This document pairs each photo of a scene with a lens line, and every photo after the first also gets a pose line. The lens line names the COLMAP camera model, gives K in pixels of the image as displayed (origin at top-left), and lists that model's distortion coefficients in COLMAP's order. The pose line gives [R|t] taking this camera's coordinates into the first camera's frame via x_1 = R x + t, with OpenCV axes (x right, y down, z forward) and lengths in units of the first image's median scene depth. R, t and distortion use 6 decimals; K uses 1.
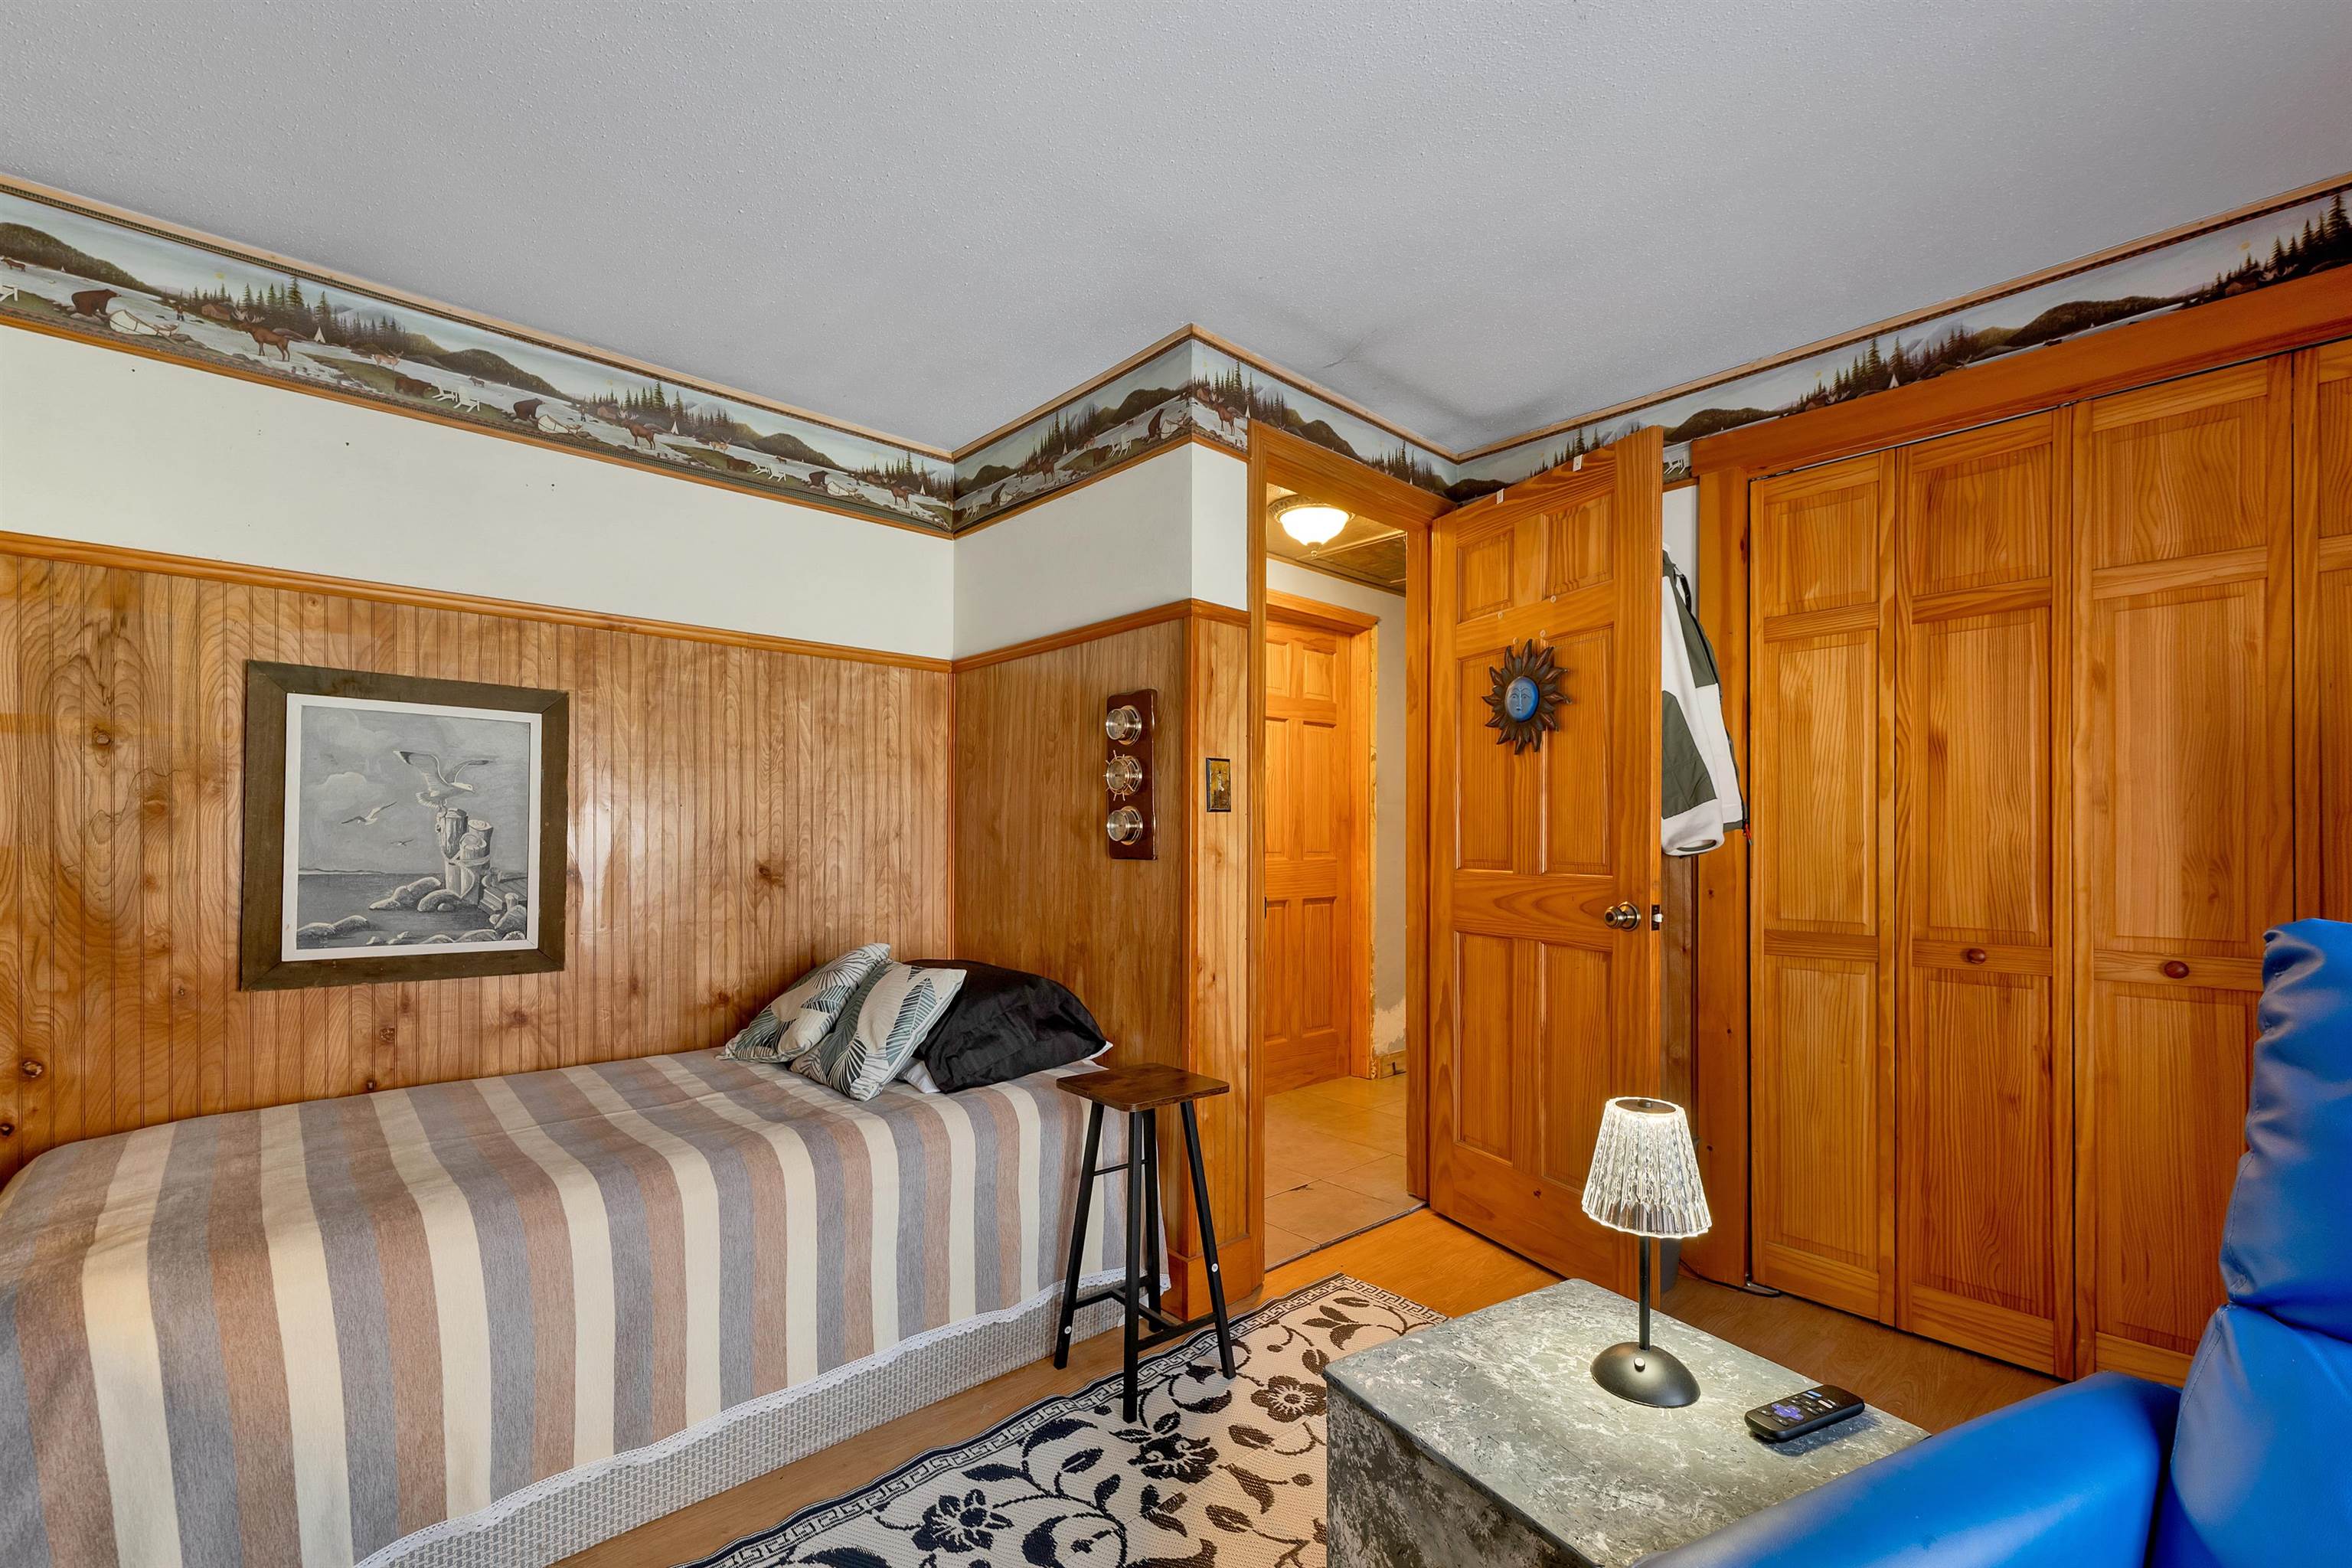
lens RADIAL K [[979.8, 0, 1186.7], [0, 979.8, 838.2], [0, 0, 1]] dist [-0.000439, -0.000317]
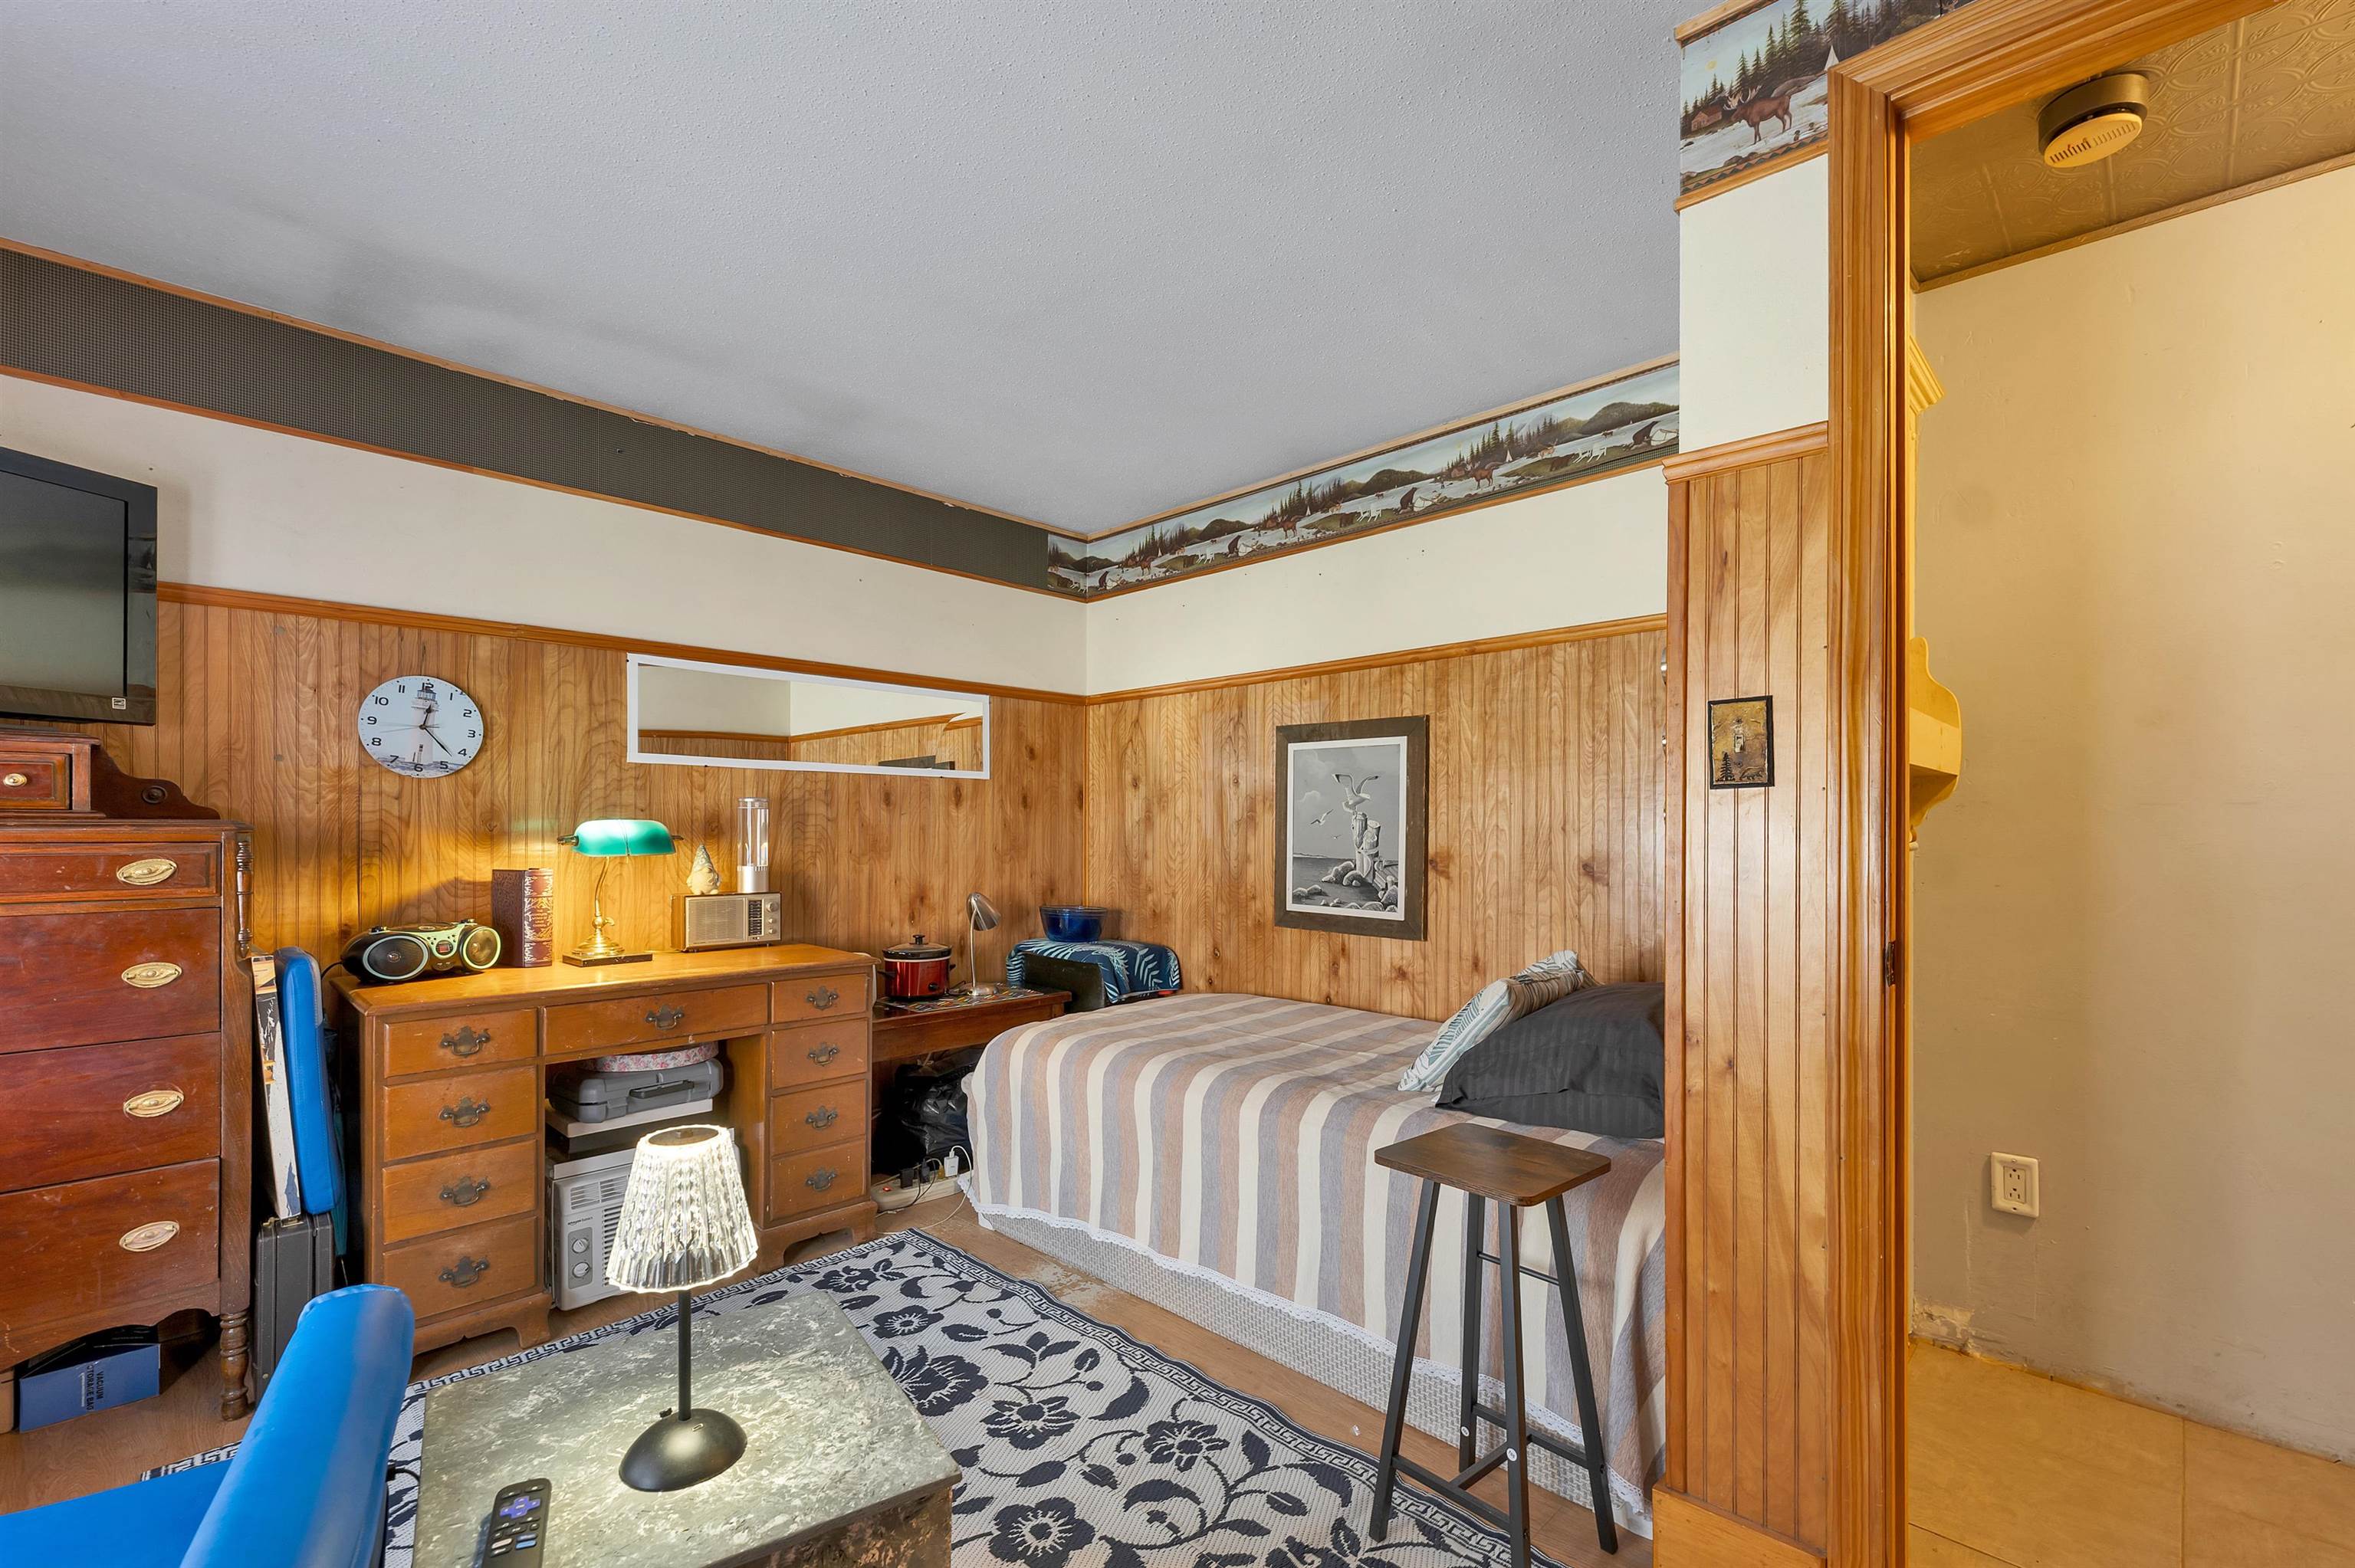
lens RADIAL K [[1037.2, 0, 1212.5], [0, 1037.2, 829.1], [0, 0, 1]] dist [0.001016, 0.000270]
pose [[0.060697, -0.004695, -0.998145, 0.661356], [0.000766, 0.999989, -0.004658, -0.000326], [0.998156, -0.000482, 0.060700, 0.658623]]
